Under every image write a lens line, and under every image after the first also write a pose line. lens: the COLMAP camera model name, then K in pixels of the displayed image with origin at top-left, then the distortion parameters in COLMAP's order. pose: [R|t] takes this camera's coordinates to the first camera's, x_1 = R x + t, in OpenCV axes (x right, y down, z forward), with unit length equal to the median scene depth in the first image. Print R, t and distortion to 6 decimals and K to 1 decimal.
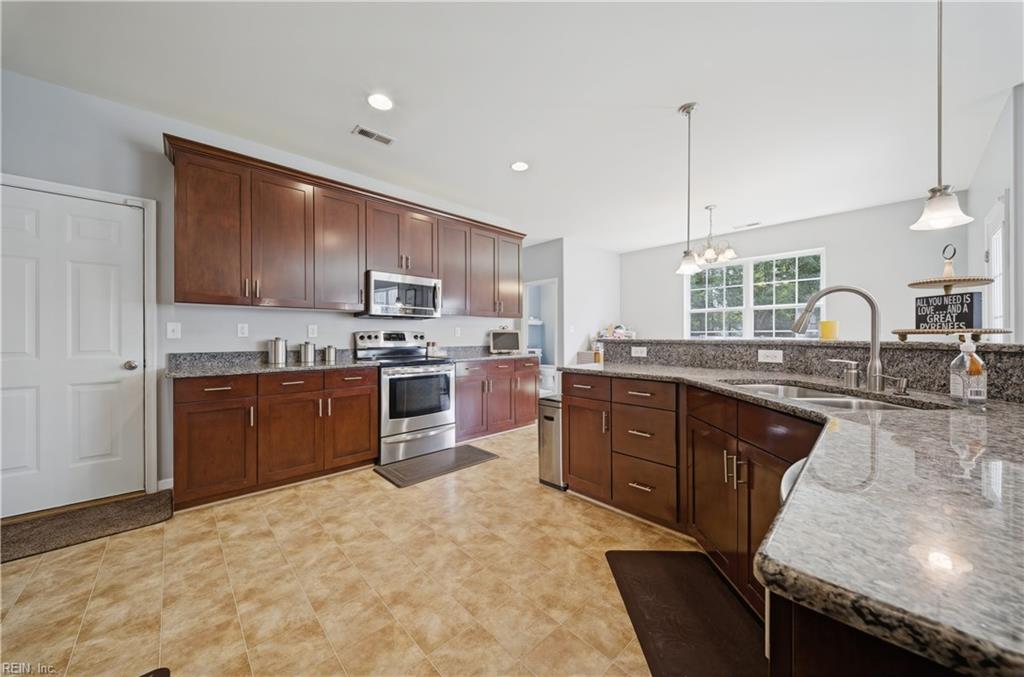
lens RADIAL K [[358.4, 0, 512.0], [0, 358.4, 338.5], [0, 0, 1]] dist [0.000549, -0.000165]
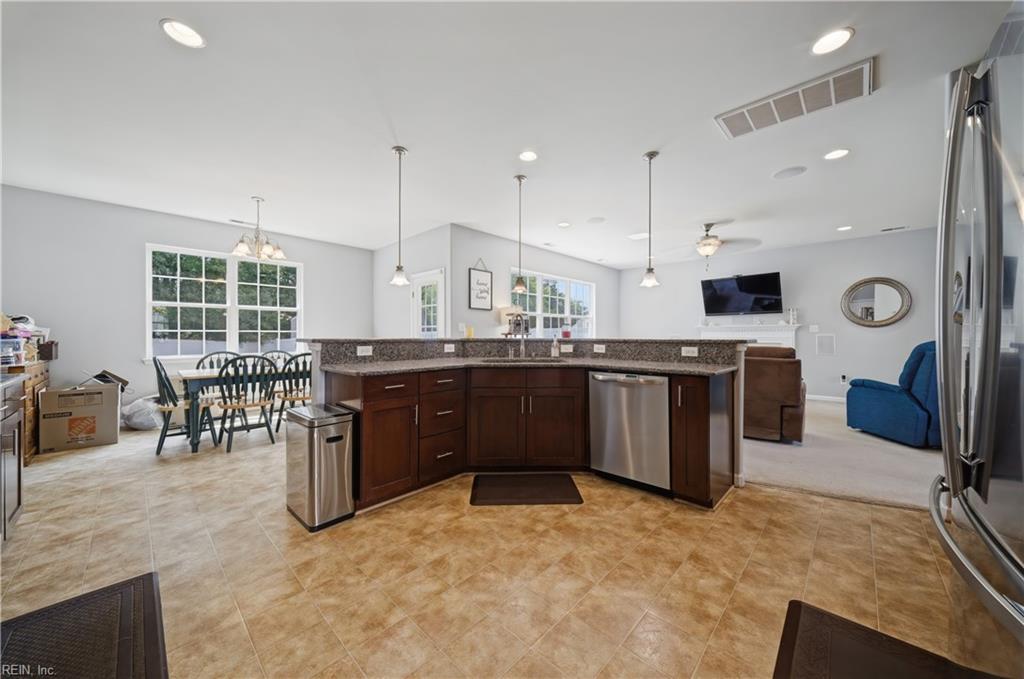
lens RADIAL K [[358.4, 0, 512.0], [0, 358.4, 339.5], [0, 0, 1]] dist [0.000549, -0.000165]
pose [[-0.059340, -0.009135, 0.998196, -0.792232], [0.007267, 0.999928, 0.009583, -0.002429], [-0.998211, 0.007823, -0.059270, 0.726462]]
